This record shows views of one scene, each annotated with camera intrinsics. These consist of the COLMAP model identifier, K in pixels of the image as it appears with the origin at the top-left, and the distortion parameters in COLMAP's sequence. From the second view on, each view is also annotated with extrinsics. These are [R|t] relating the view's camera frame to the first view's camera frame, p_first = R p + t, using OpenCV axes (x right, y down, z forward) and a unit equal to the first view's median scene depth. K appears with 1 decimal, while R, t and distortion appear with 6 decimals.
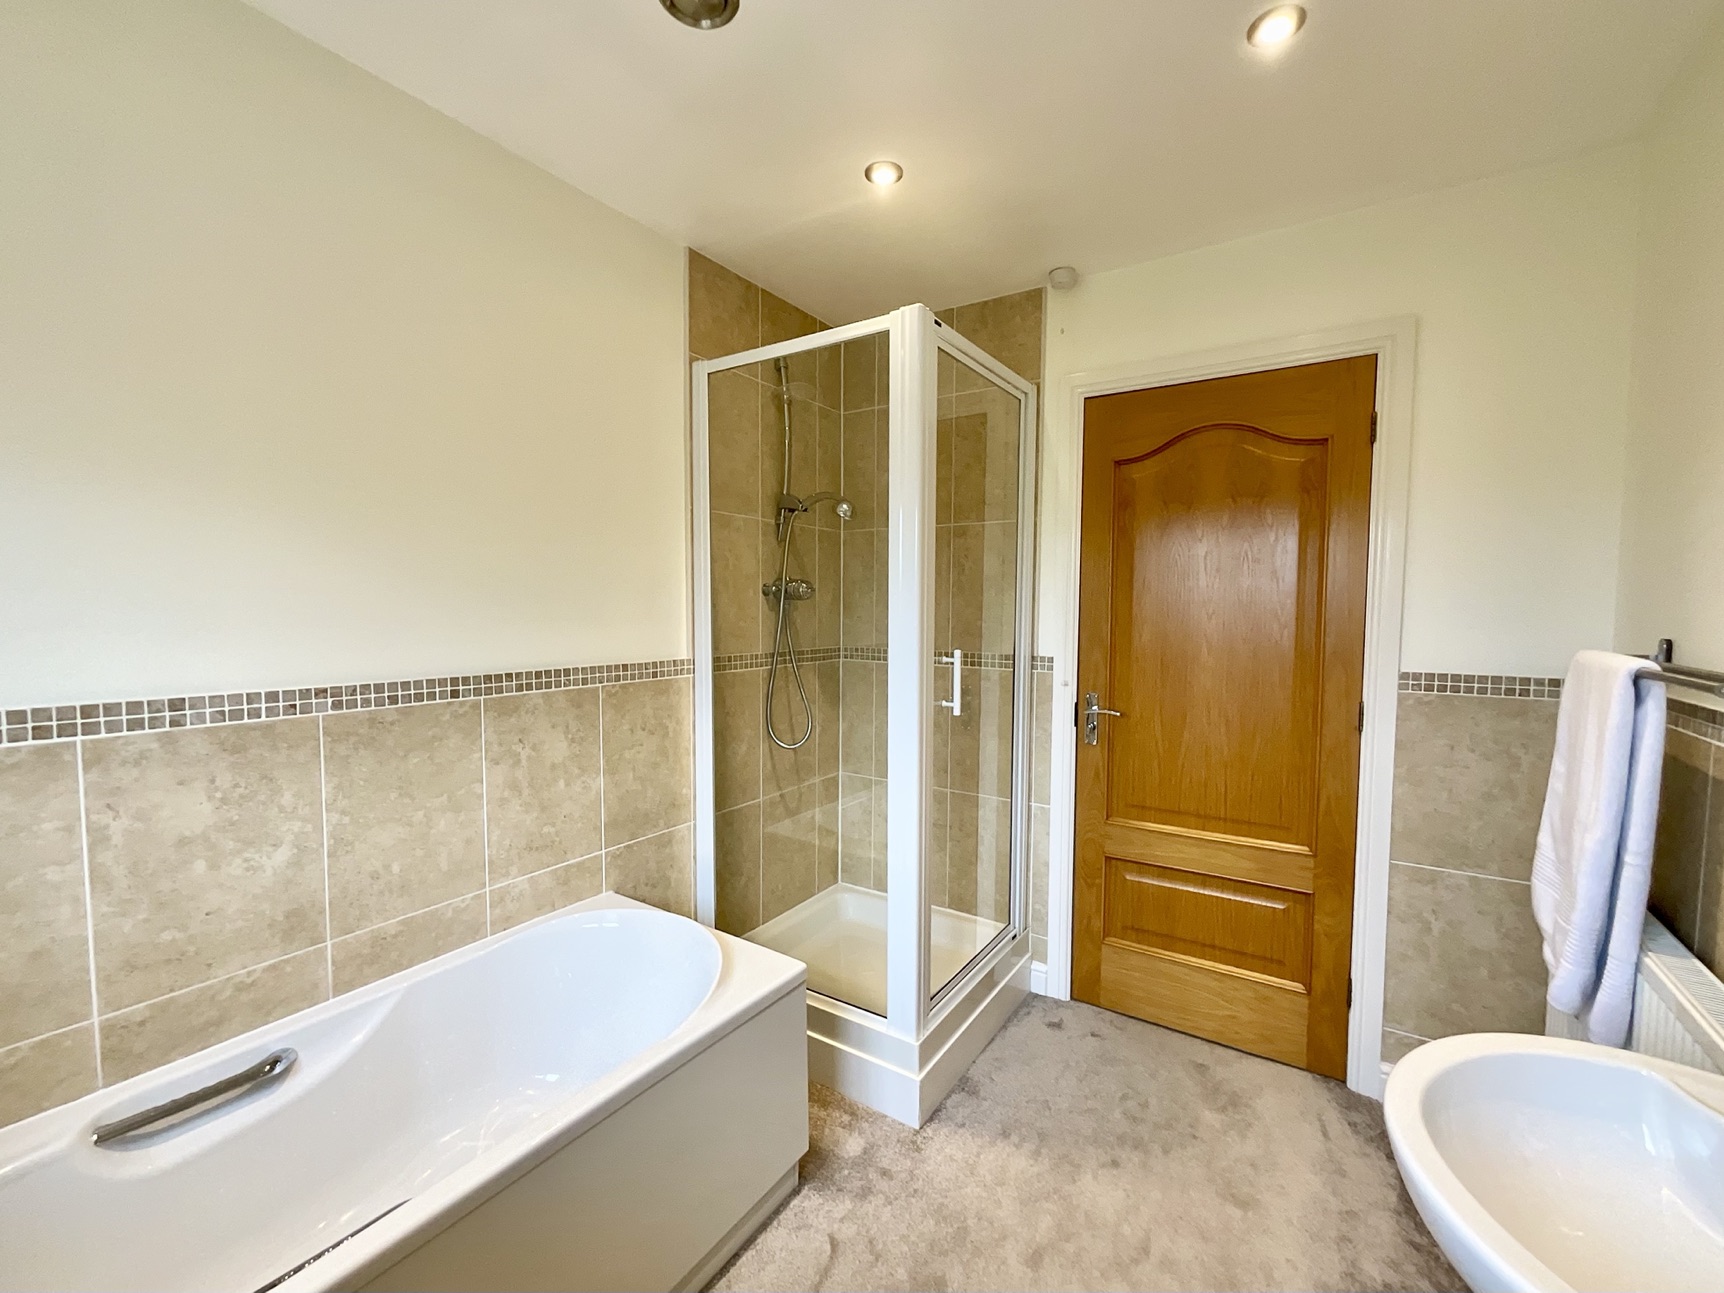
lens RADIAL K [[700.8, 0, 859.1], [0, 700.8, 652.2], [0, 0, 1]] dist [-0.004157, 0.001439]
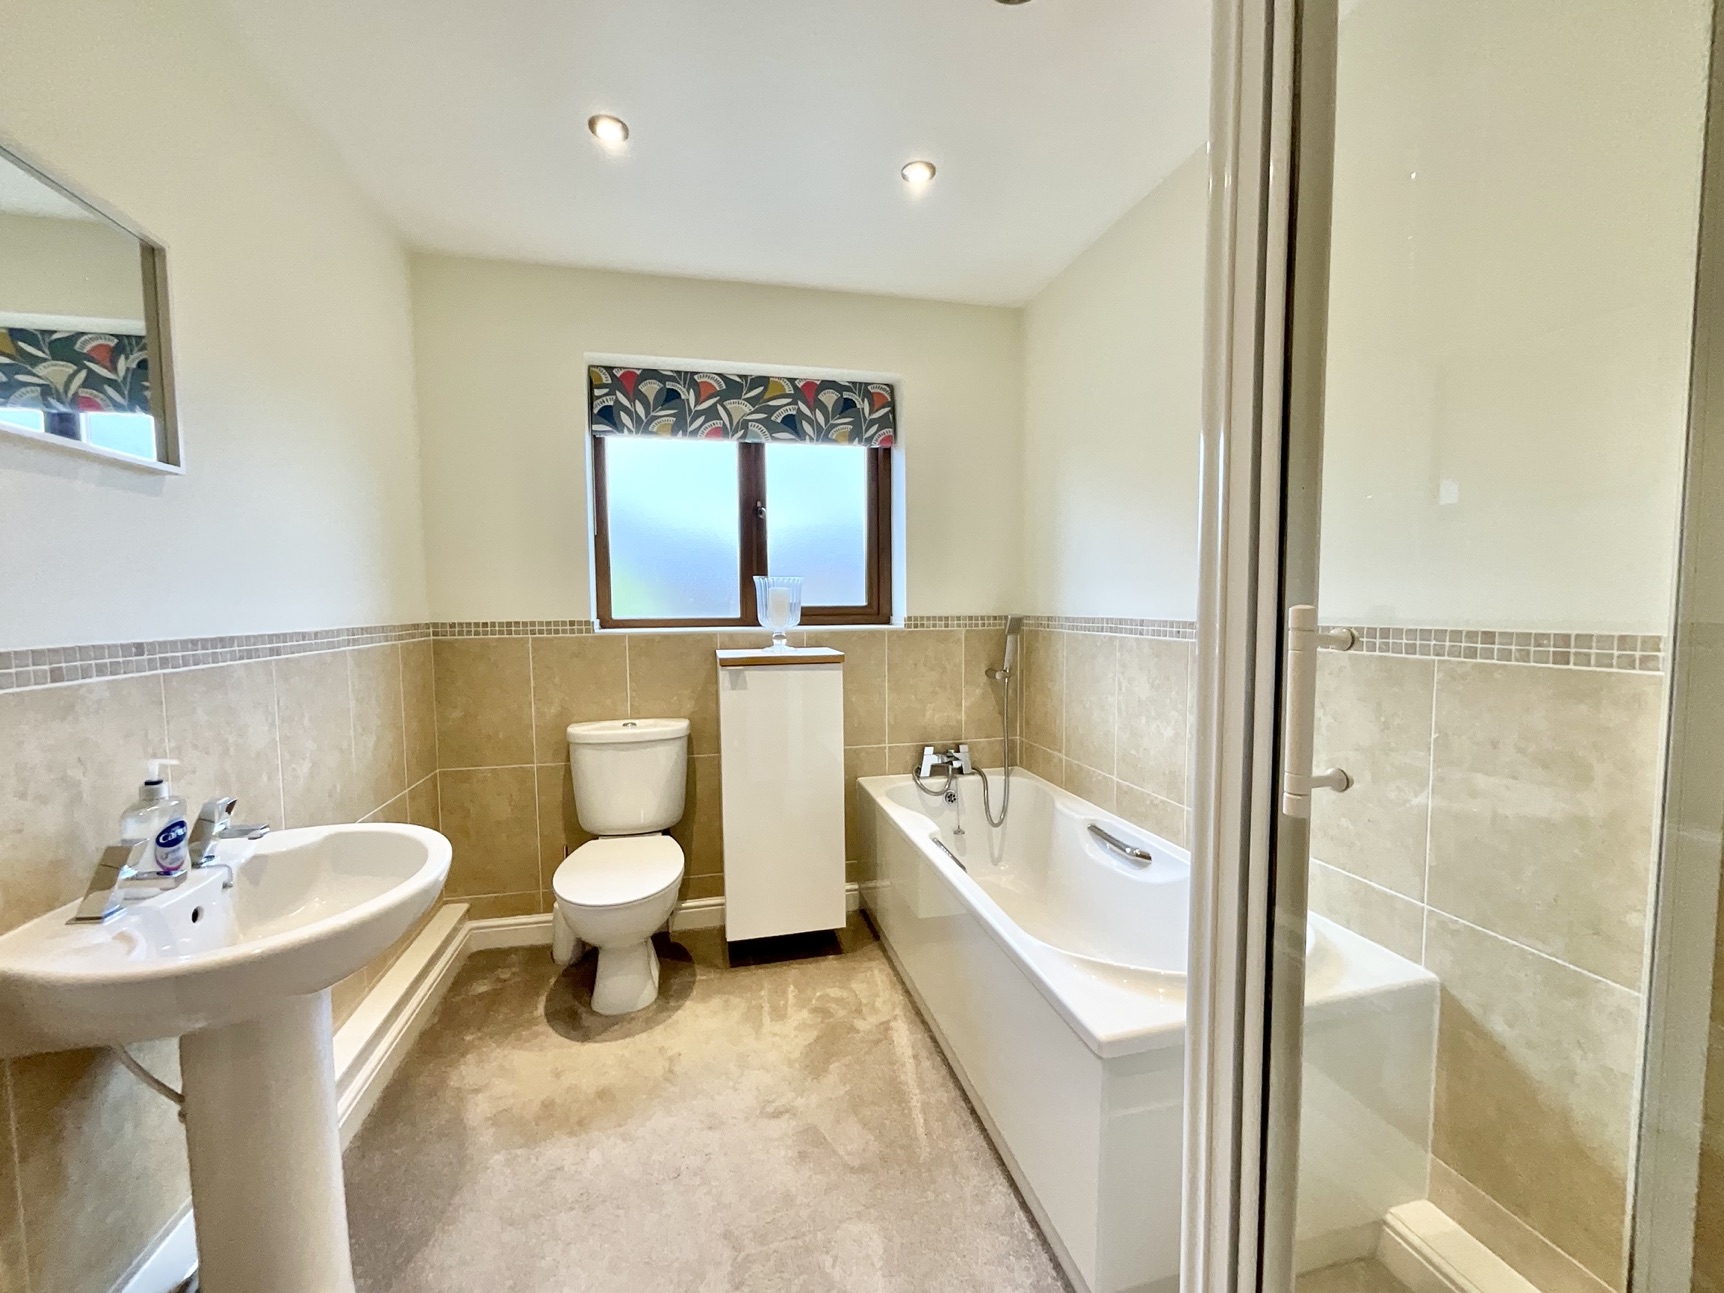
lens RADIAL K [[700.8, 0, 858.6], [0, 700.8, 647.5], [0, 0, 1]] dist [-0.004157, 0.001439]
pose [[-0.674079, 0.061672, -0.736080, 0.707475], [-0.026309, 0.993872, 0.107364, -0.029171], [0.738190, 0.091737, -0.668326, 1.495689]]
